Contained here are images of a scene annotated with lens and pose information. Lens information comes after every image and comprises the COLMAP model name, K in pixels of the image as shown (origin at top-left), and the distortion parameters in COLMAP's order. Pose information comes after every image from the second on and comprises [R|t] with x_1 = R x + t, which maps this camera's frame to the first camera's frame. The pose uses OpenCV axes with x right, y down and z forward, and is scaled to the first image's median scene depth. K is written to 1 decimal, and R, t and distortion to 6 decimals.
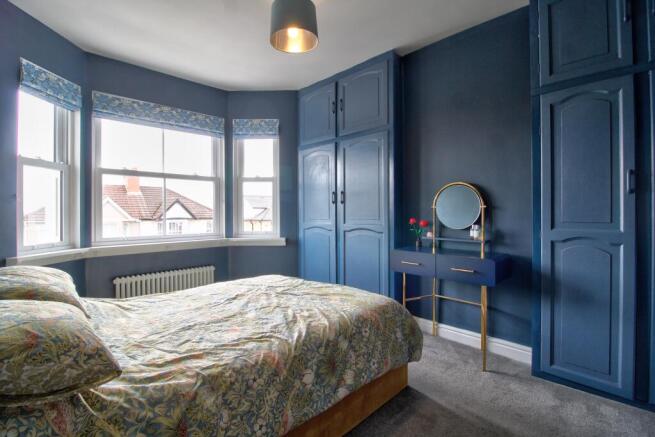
lens RADIAL K [[303.5, 0, 323.9], [0, 303.5, 212.2], [0, 0, 1]] dist [-0.002444, -0.011385]
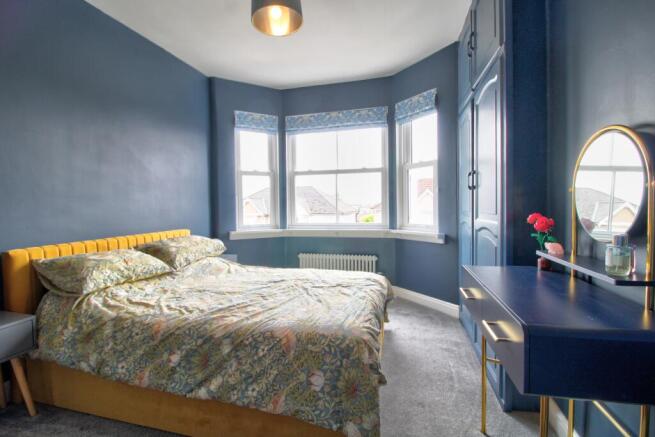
lens RADIAL K [[303.5, 0, 323.9], [0, 303.5, 212.2], [0, 0, 1]] dist [-0.002444, -0.011385]
pose [[0.519723, 0.017067, -0.854164, 0.530216], [0.011776, 0.999562, 0.027138, 0.001237], [0.854254, -0.024163, 0.519295, 0.419433]]
